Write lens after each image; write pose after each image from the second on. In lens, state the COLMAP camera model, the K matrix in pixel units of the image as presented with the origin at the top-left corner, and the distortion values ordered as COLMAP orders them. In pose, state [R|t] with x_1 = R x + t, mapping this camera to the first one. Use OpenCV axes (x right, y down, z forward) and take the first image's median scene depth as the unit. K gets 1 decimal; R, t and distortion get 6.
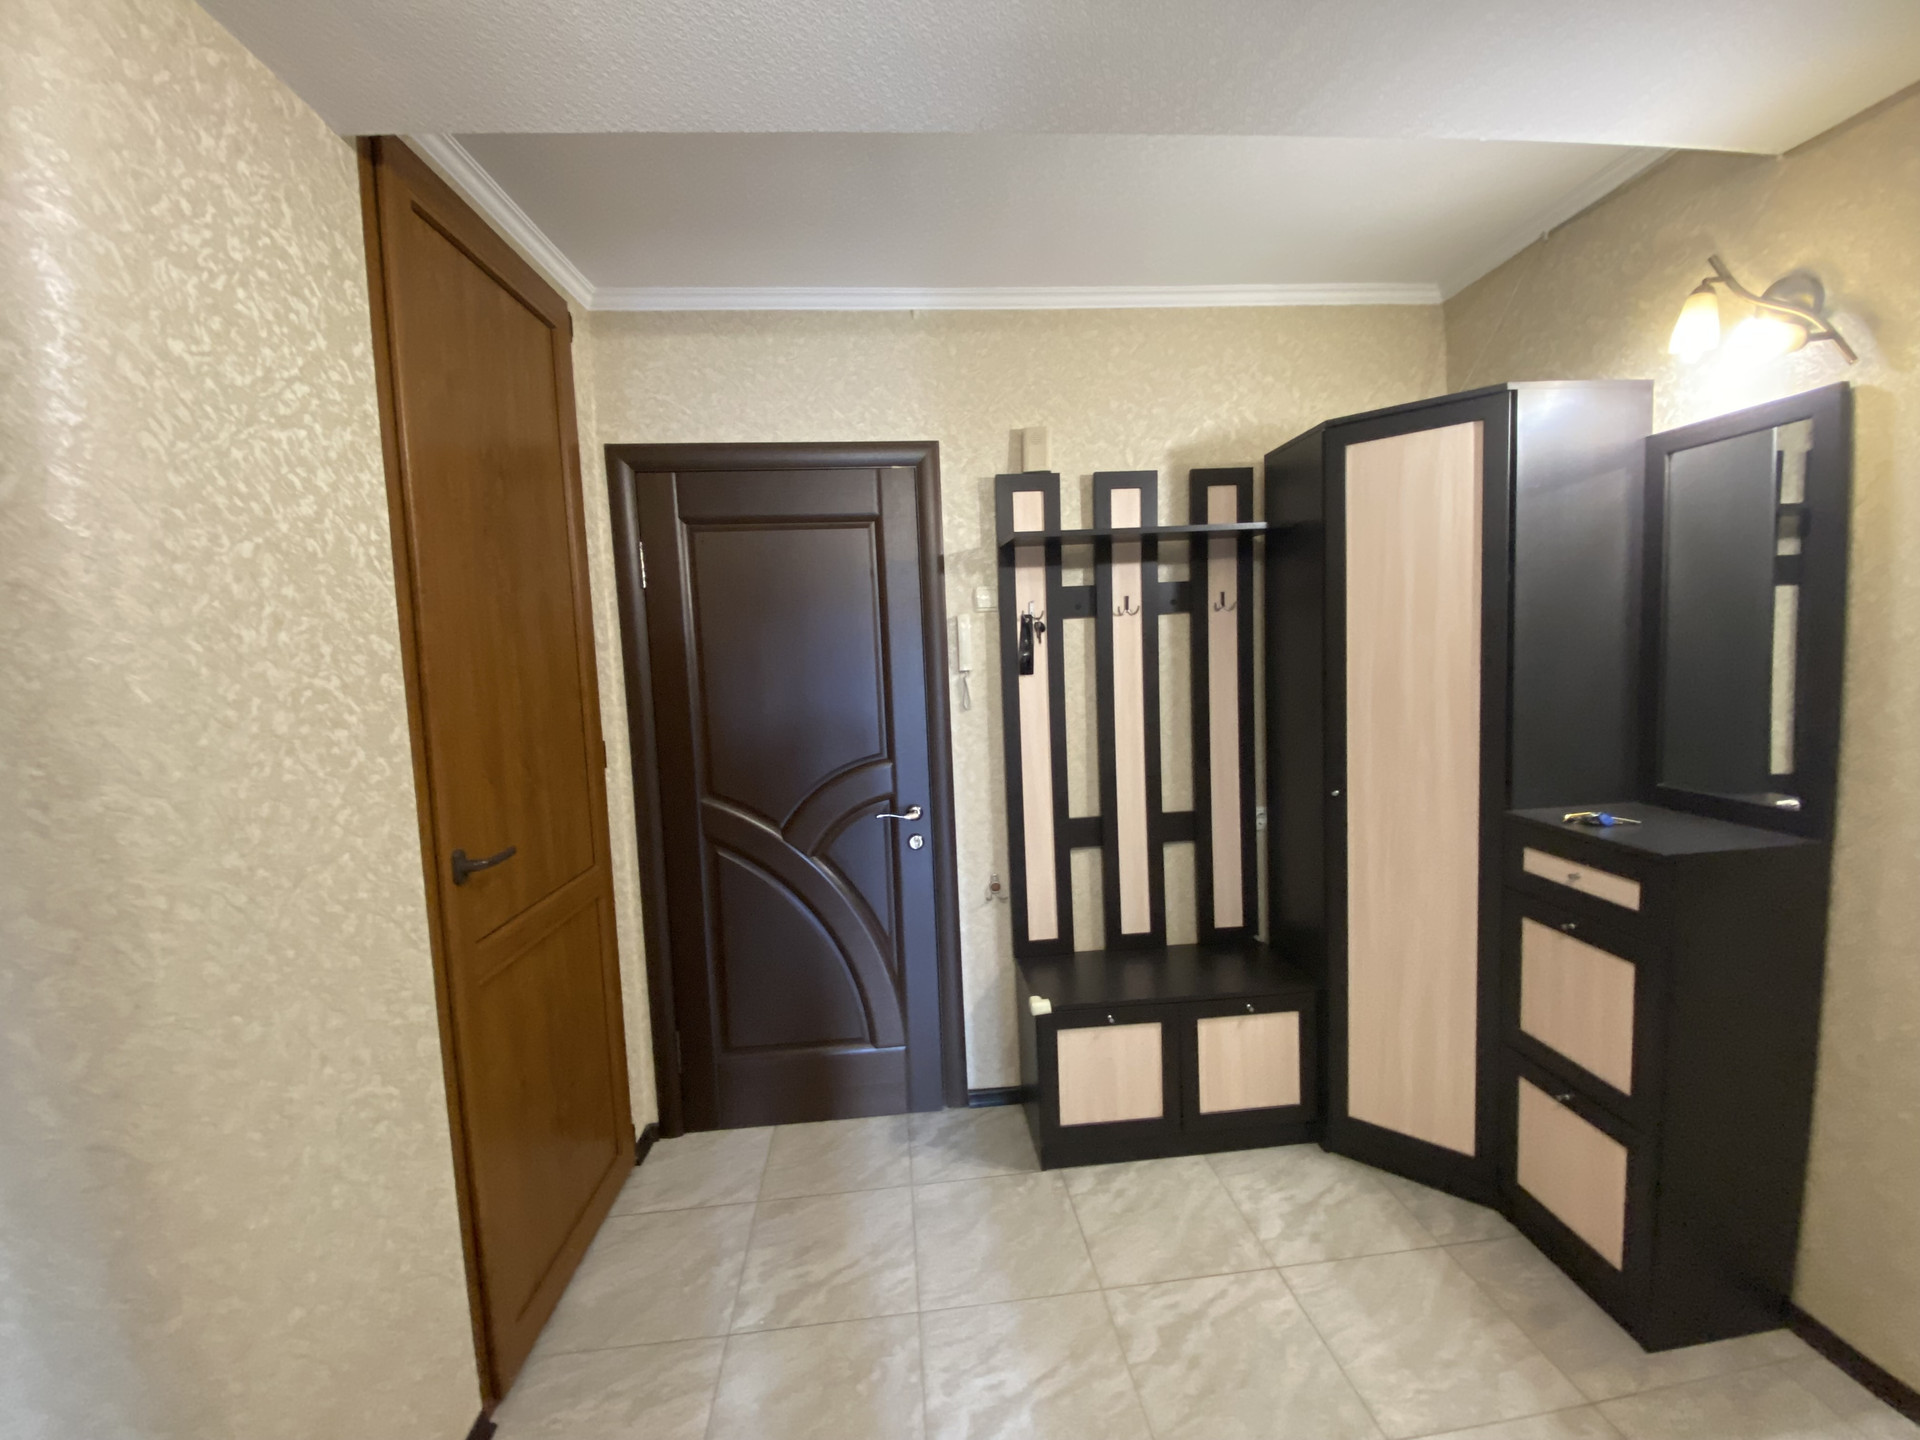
lens RADIAL K [[770.3, 0, 953.7], [0, 770.3, 708.6], [0, 0, 1]] dist [-0.002723, -0.010560]
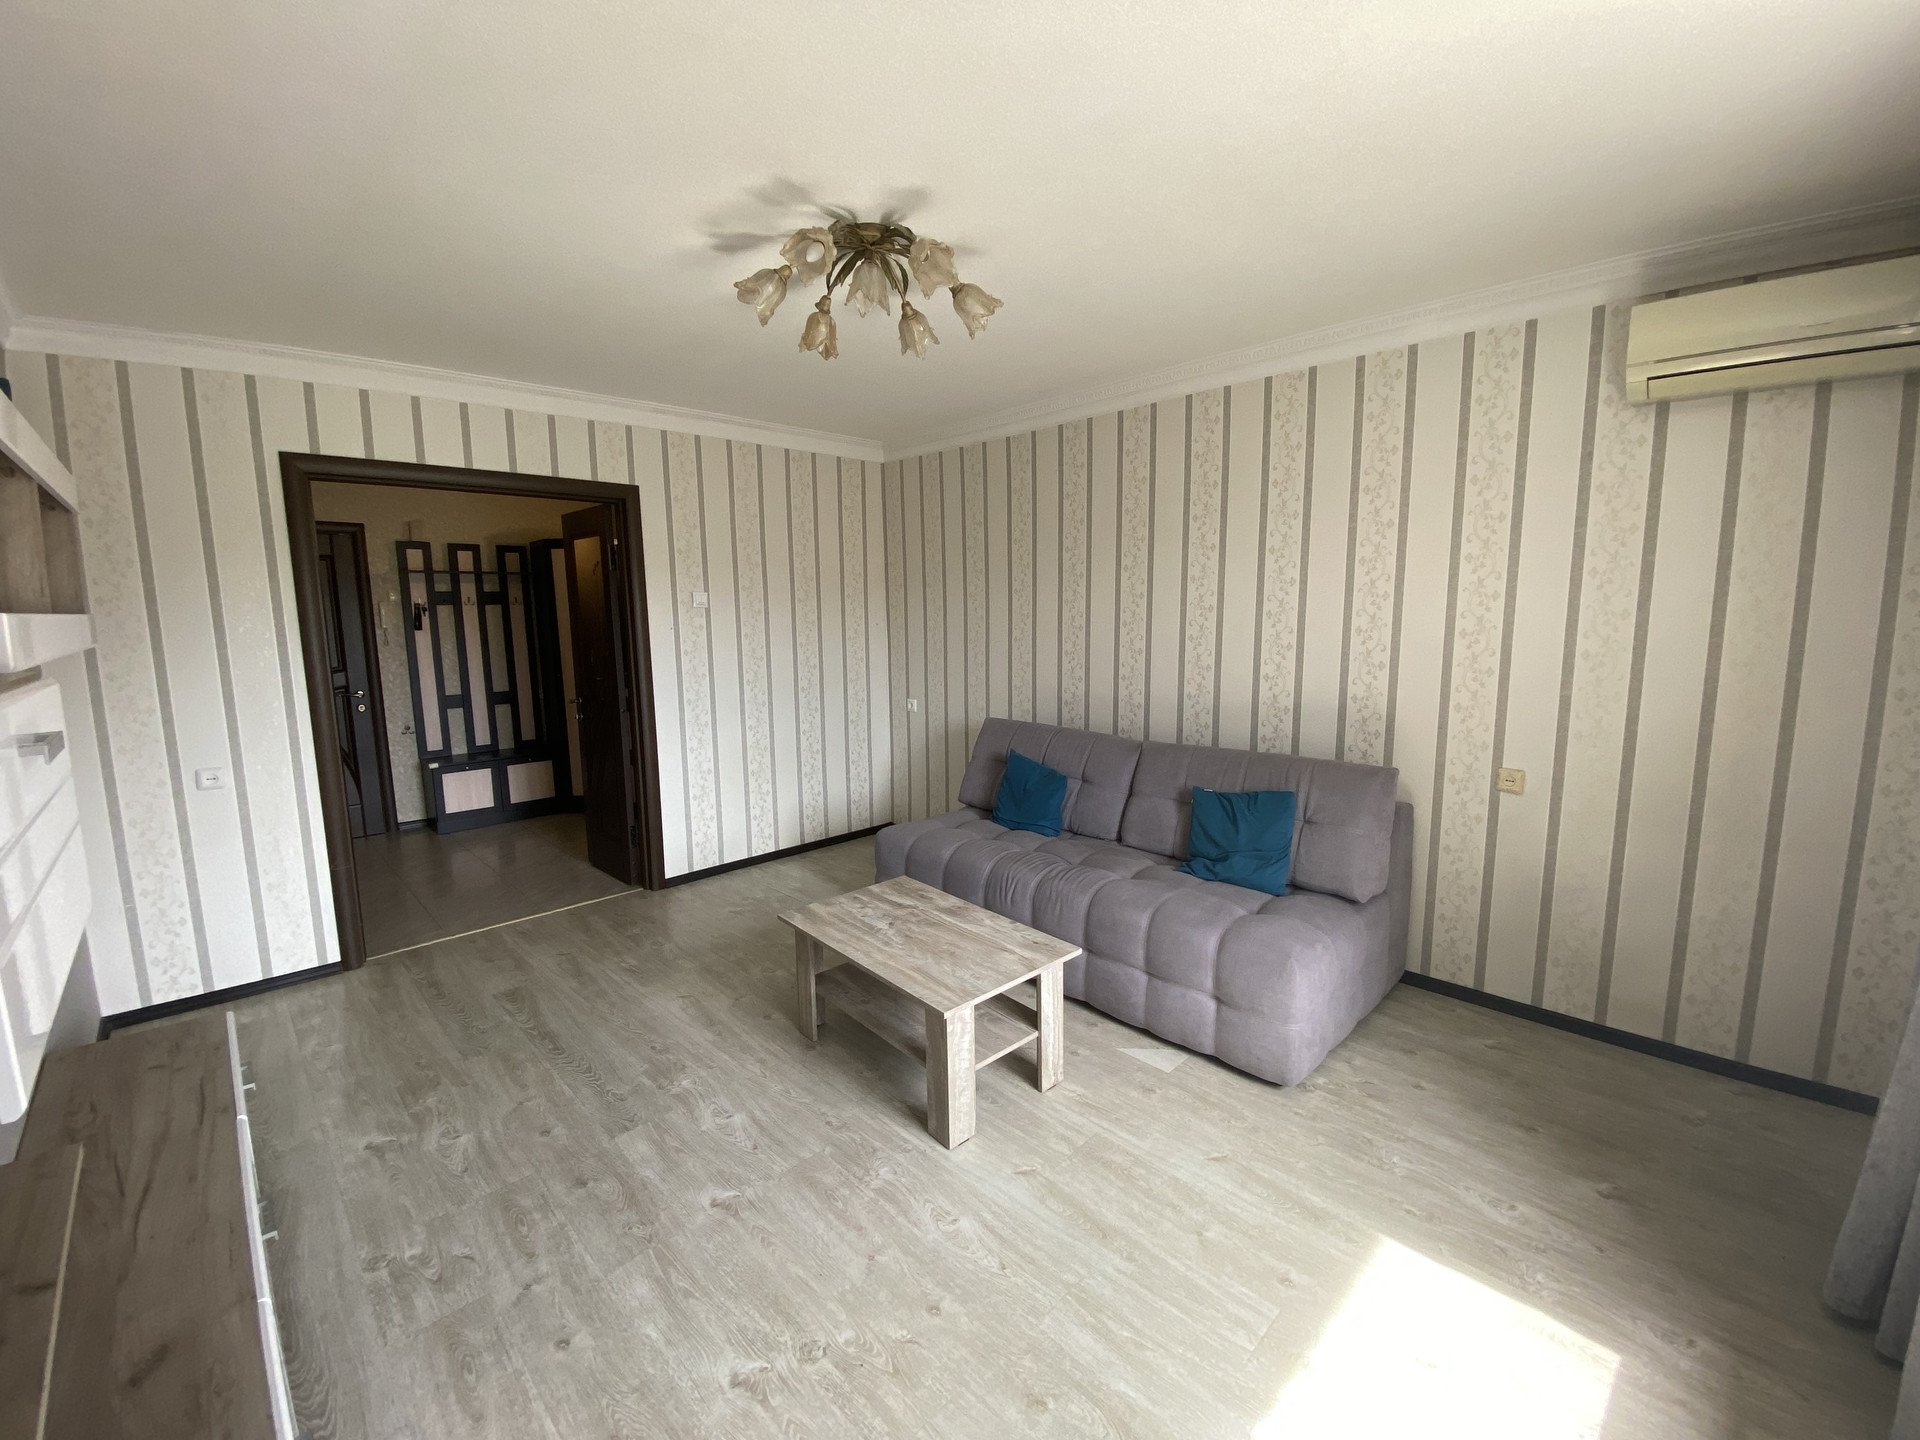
lens RADIAL K [[770.3, 0, 968.5], [0, 770.3, 708.3], [0, 0, 1]] dist [-0.002723, -0.010560]
pose [[0.760349, -0.053362, 0.647318, -0.144545], [0.033058, 0.998507, 0.043483, 0.137540], [-0.648672, -0.011663, 0.760978, -1.731873]]
